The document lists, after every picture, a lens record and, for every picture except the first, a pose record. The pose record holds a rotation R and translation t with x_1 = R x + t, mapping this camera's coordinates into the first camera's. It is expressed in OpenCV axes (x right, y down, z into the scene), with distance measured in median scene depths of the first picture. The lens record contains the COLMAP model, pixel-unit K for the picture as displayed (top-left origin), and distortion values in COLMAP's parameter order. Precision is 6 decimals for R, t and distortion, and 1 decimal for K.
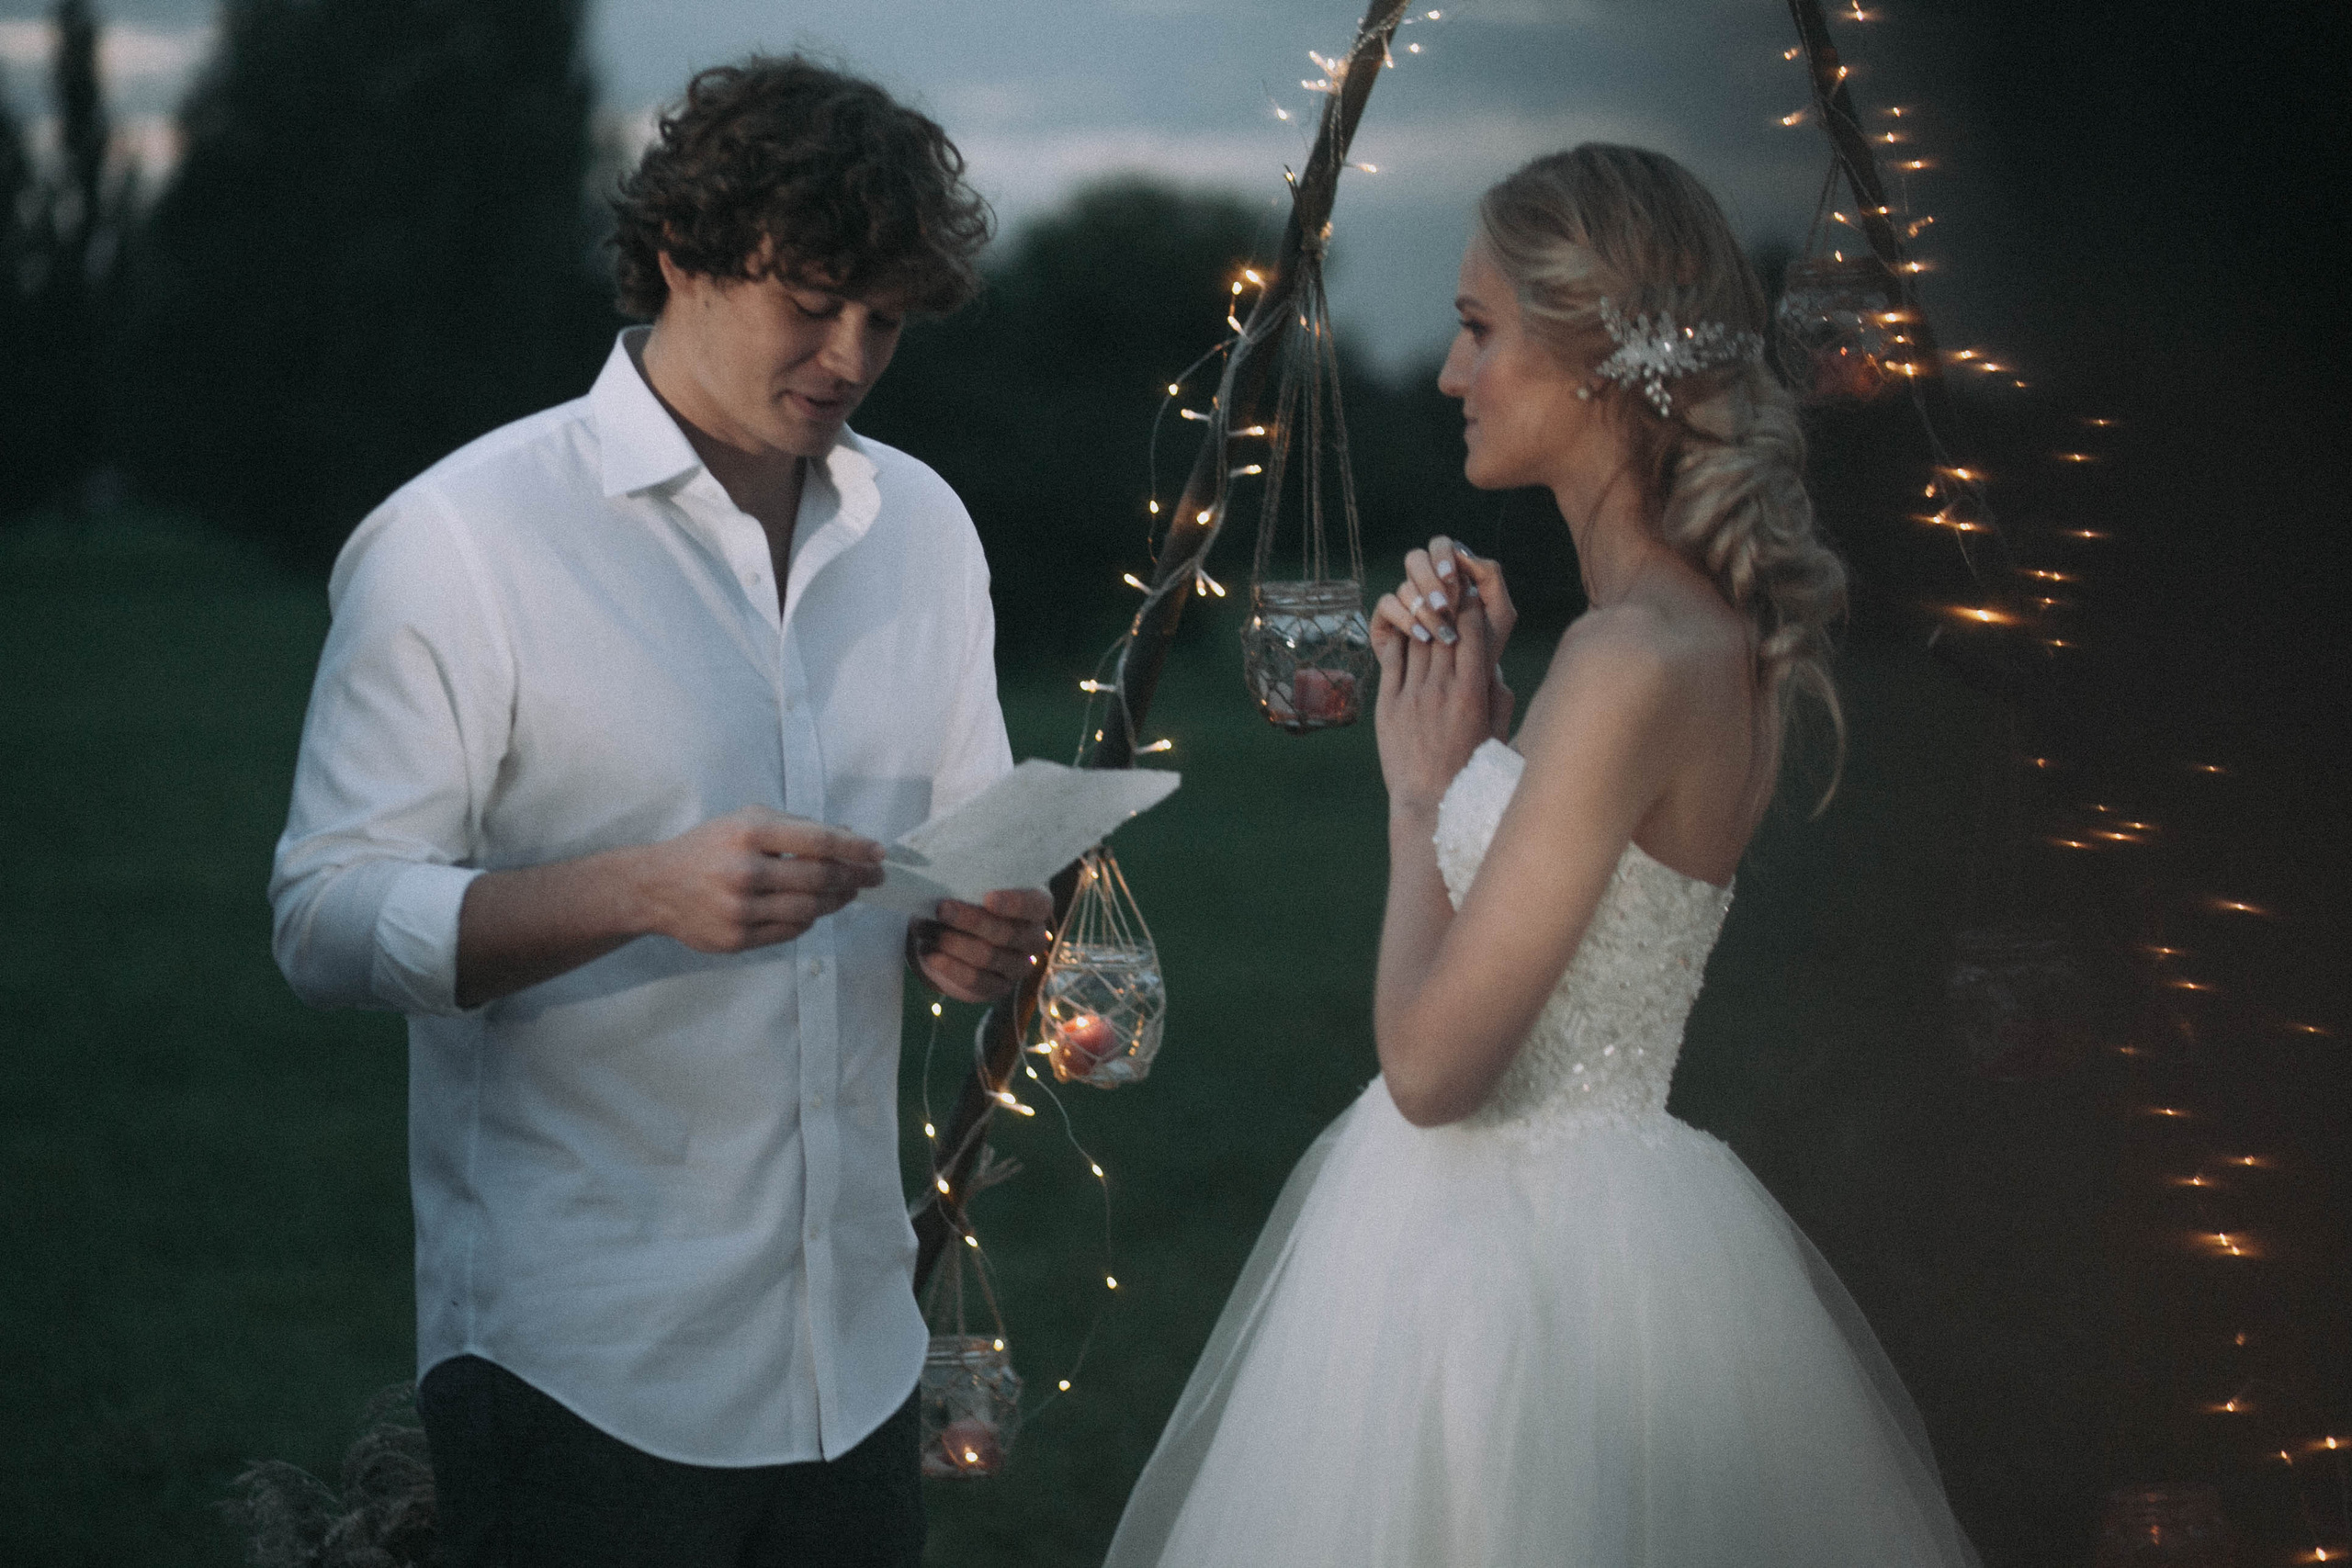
lens RADIAL K [[5727.2, 0, 1176.0], [0, 5727.2, 784.0], [0, 0, 1]] dist [0.025219, -2.206175]
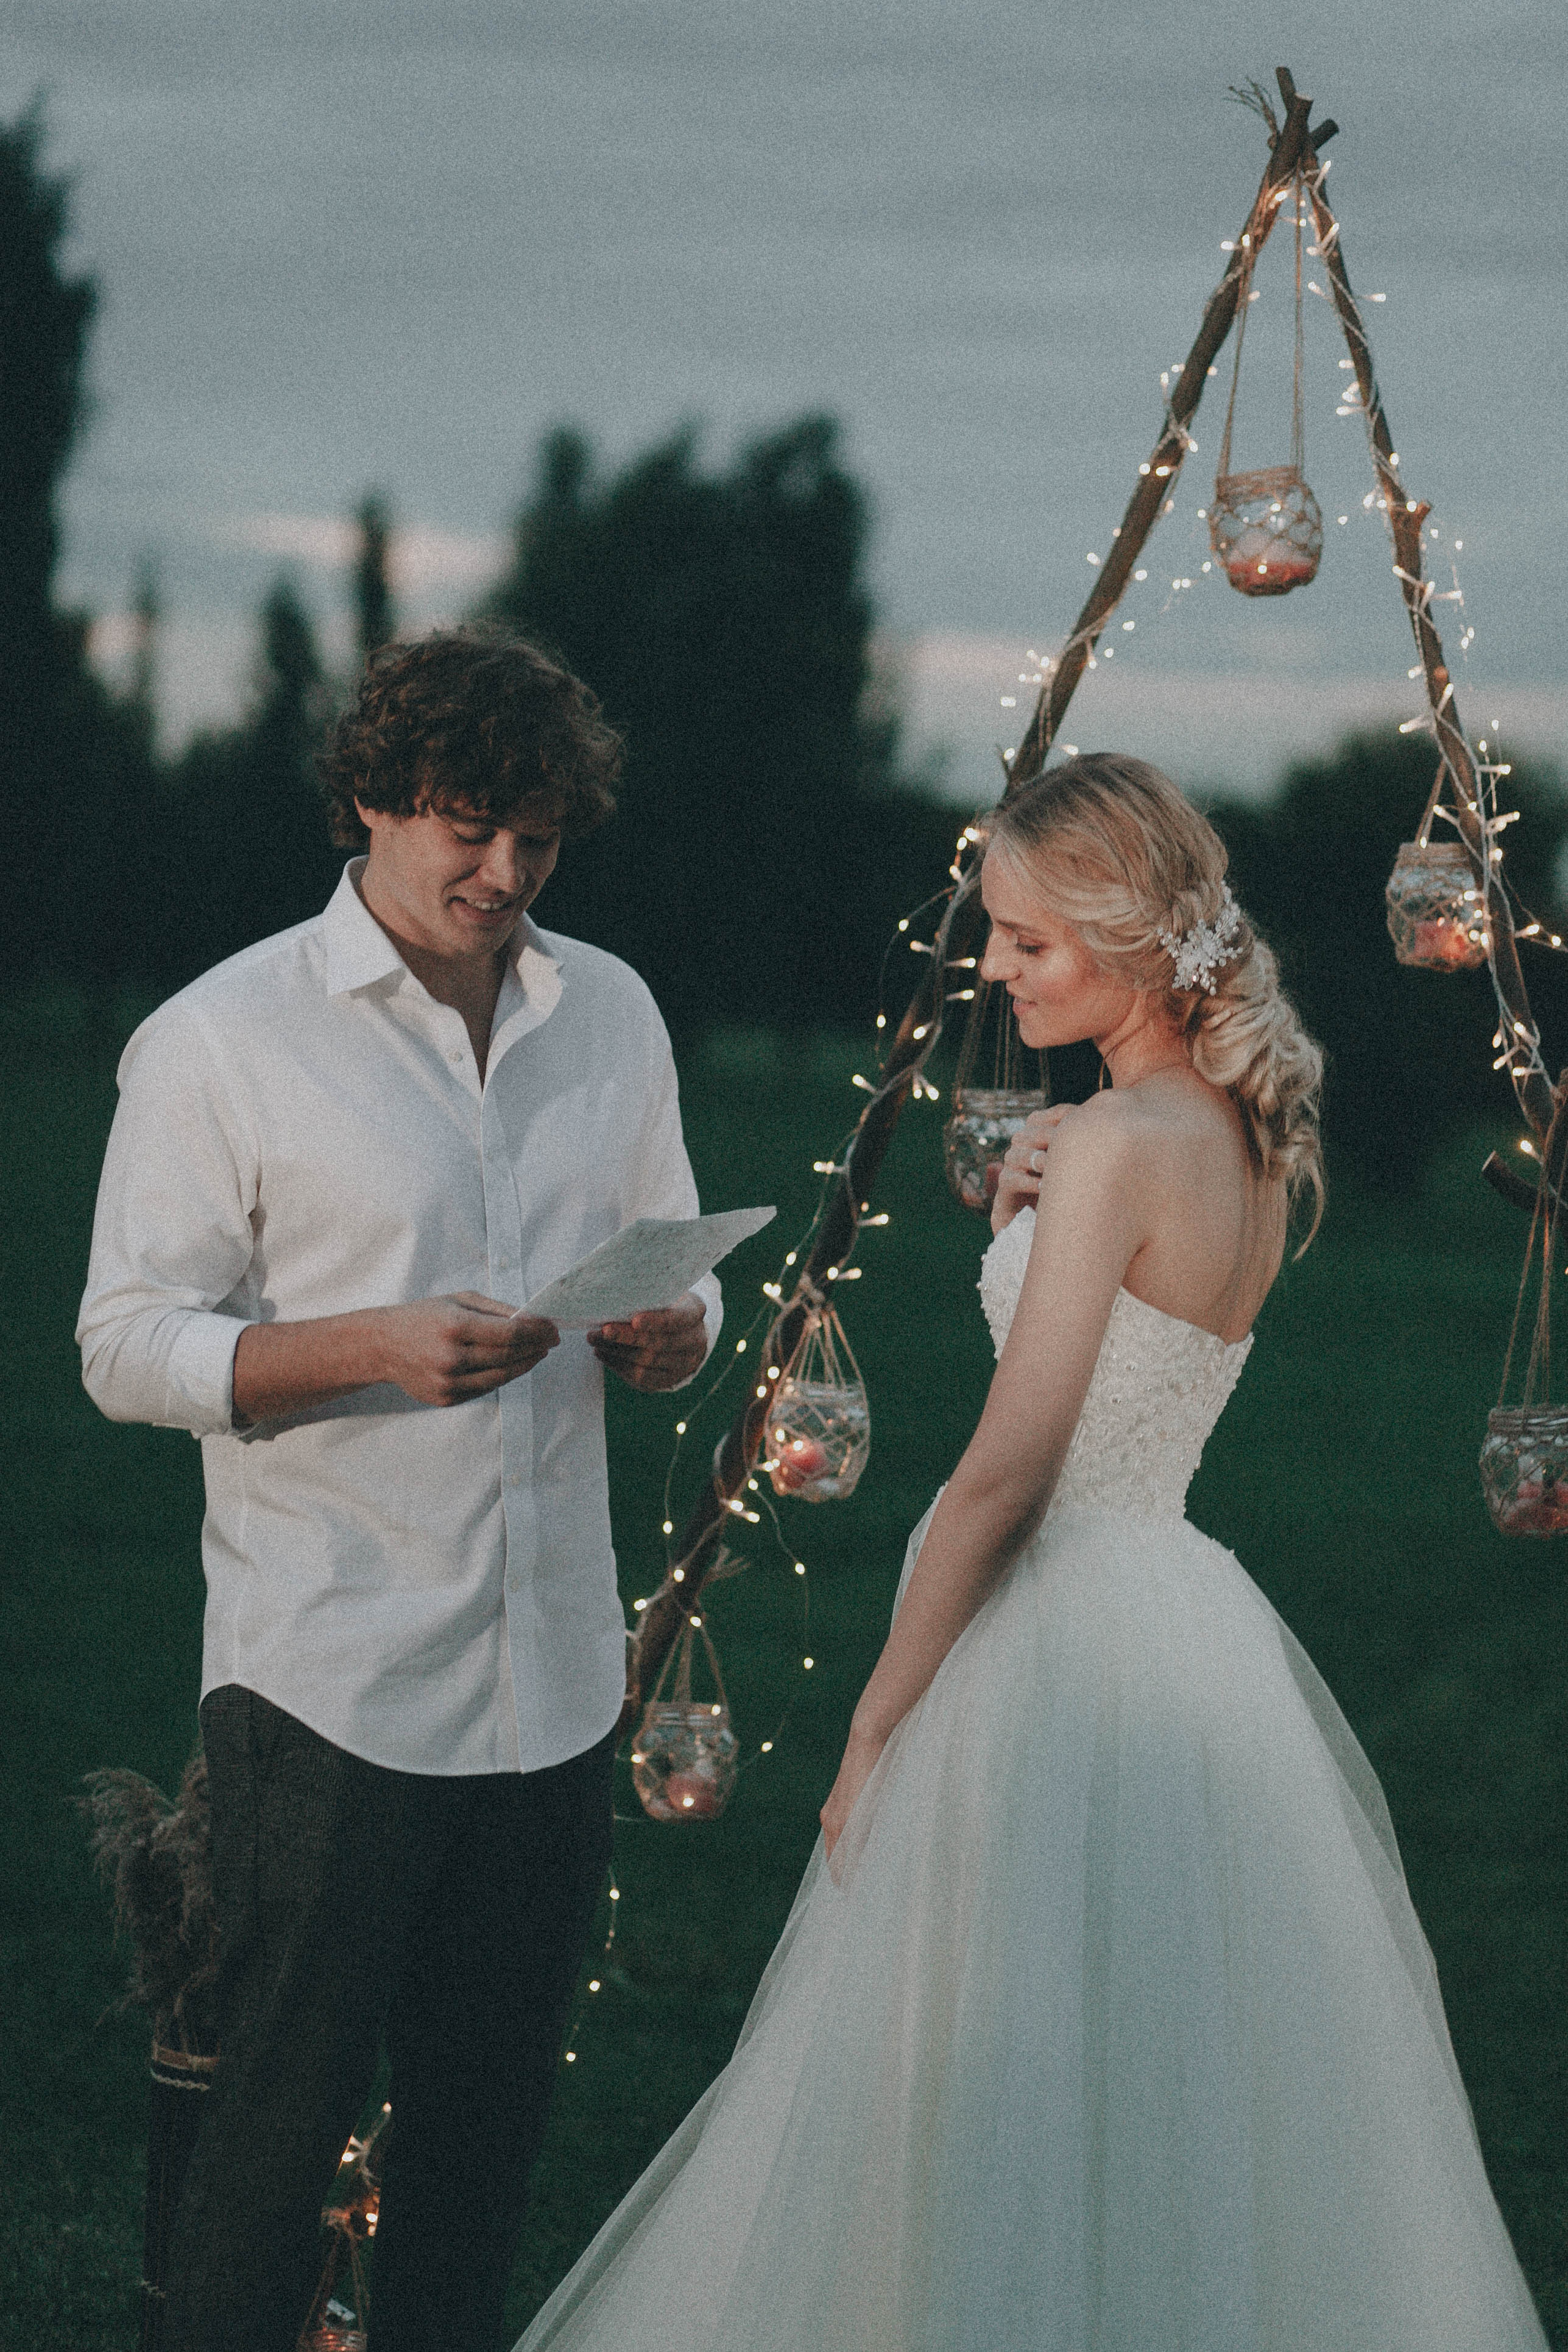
lens RADIAL K [[5727.7, 0, 784.0], [0, 5727.7, 1176.0], [0, 0, 1]] dist [0.025219, -2.206175]
pose [[0.992894, 0.055634, -0.105200, 0.104108], [-0.058006, 0.998123, -0.019628, 0.008849], [0.103910, 0.025590, 0.994257, -0.198043]]
